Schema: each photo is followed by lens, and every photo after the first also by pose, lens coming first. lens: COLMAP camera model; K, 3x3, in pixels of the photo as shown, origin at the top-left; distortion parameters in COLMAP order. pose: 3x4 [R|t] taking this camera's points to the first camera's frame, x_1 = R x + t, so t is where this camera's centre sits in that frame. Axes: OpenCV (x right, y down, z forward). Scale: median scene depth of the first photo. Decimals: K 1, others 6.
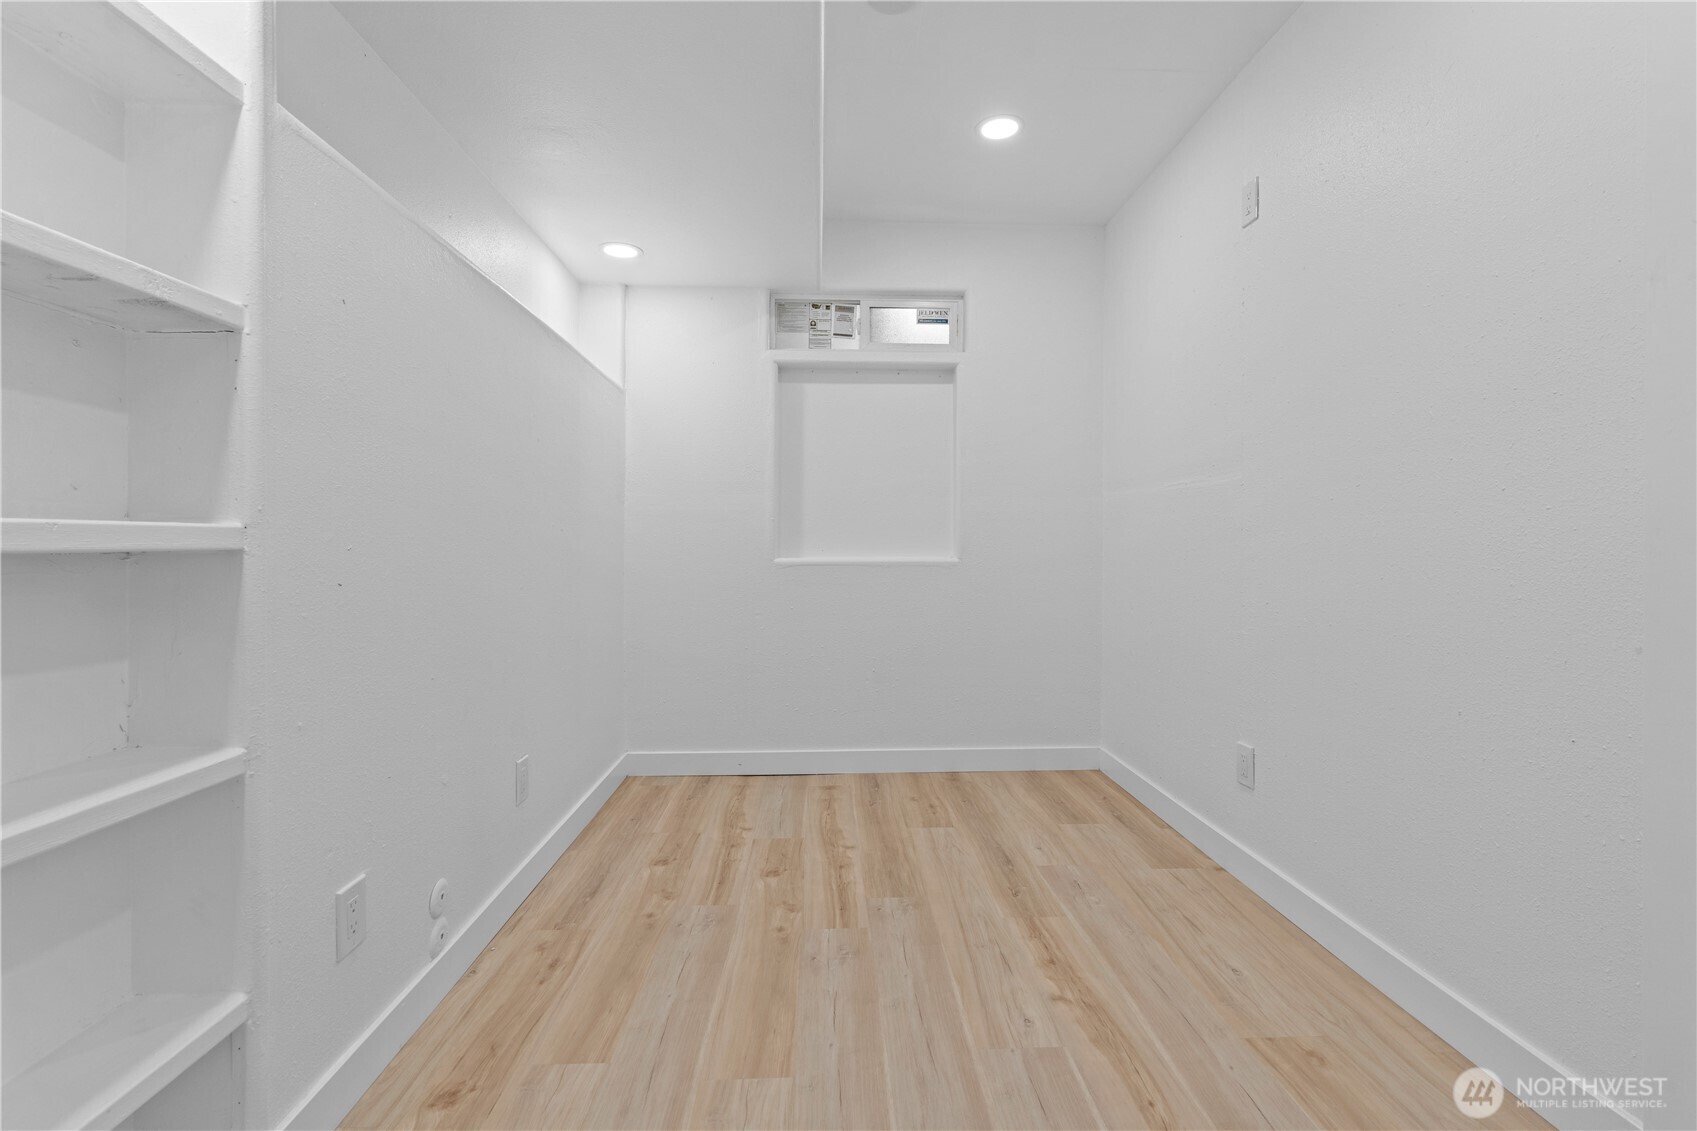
lens RADIAL K [[779.9, 0, 846.0], [0, 779.9, 573.0], [0, 0, 1]] dist [-0.008964, 0.002703]
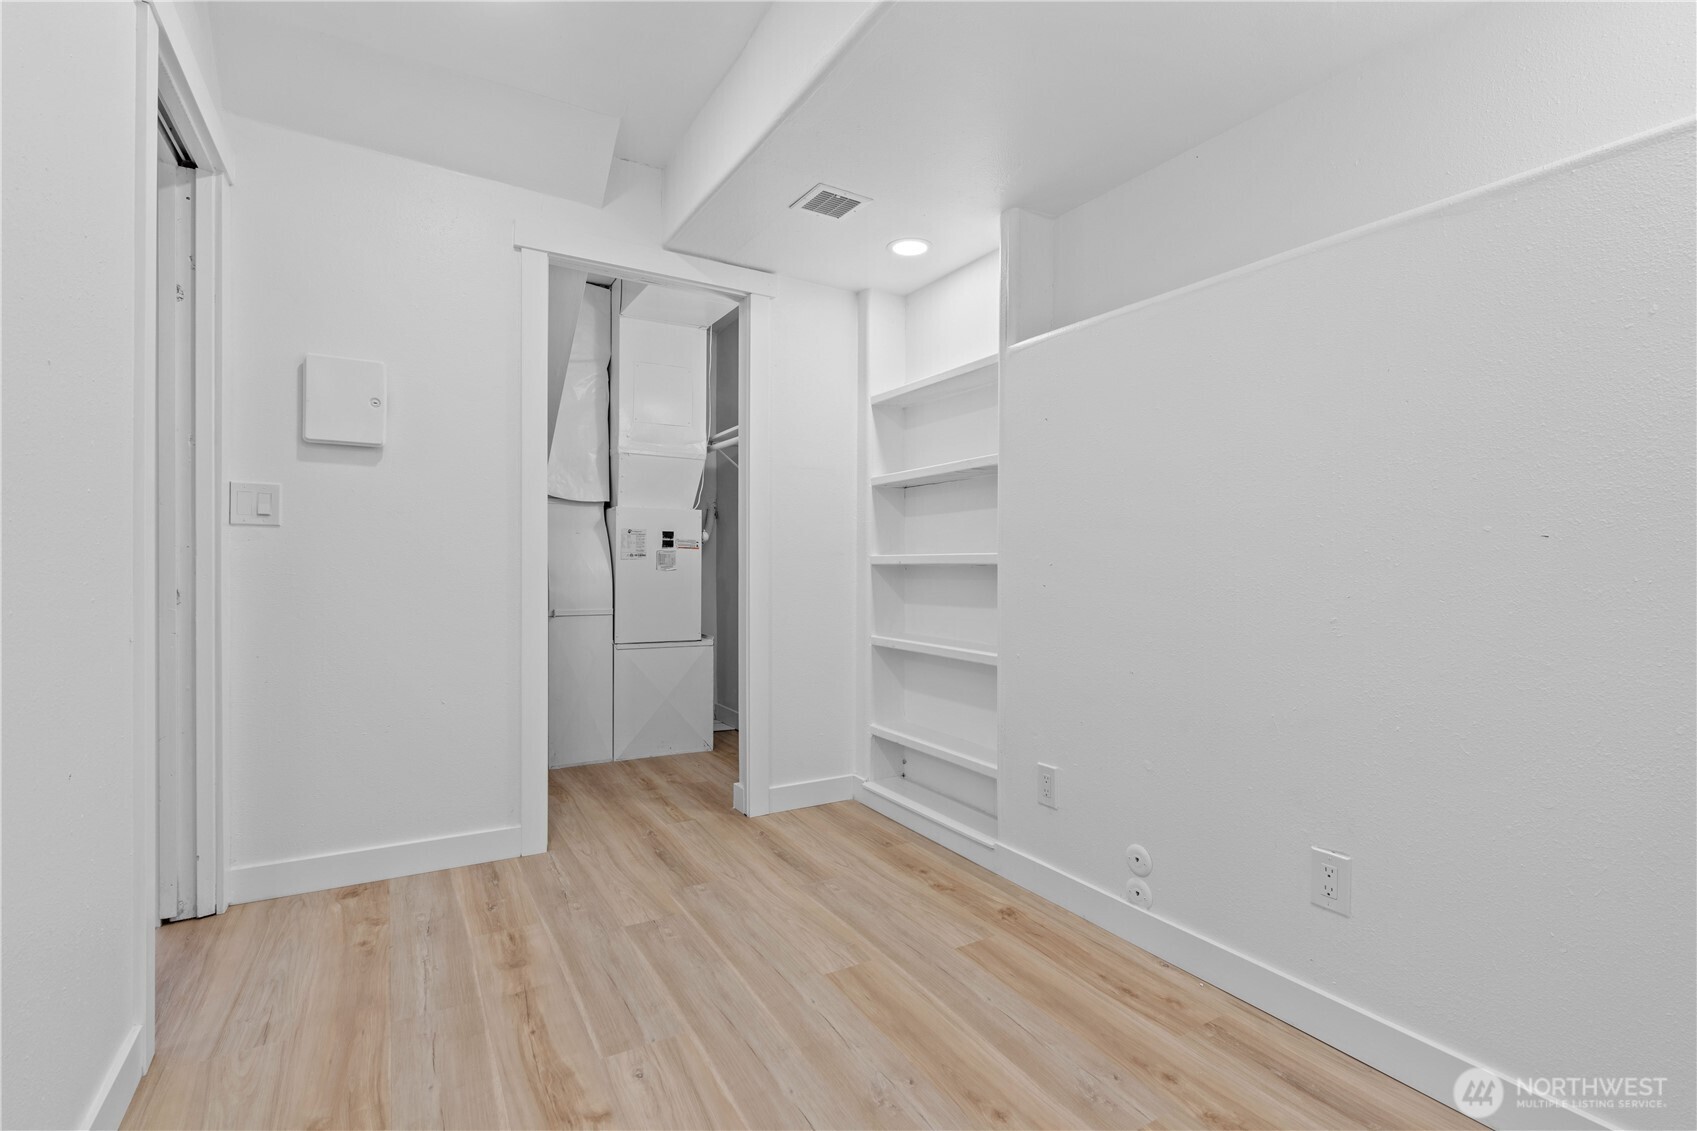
lens RADIAL K [[779.9, 0, 848.6], [0, 779.9, 558.3], [0, 0, 1]] dist [-0.008964, 0.002703]
pose [[-0.878809, -0.008143, -0.477104, 0.462038], [-0.022953, 0.999418, 0.025221, -0.066359], [0.476621, 0.033116, -0.878485, 1.916392]]
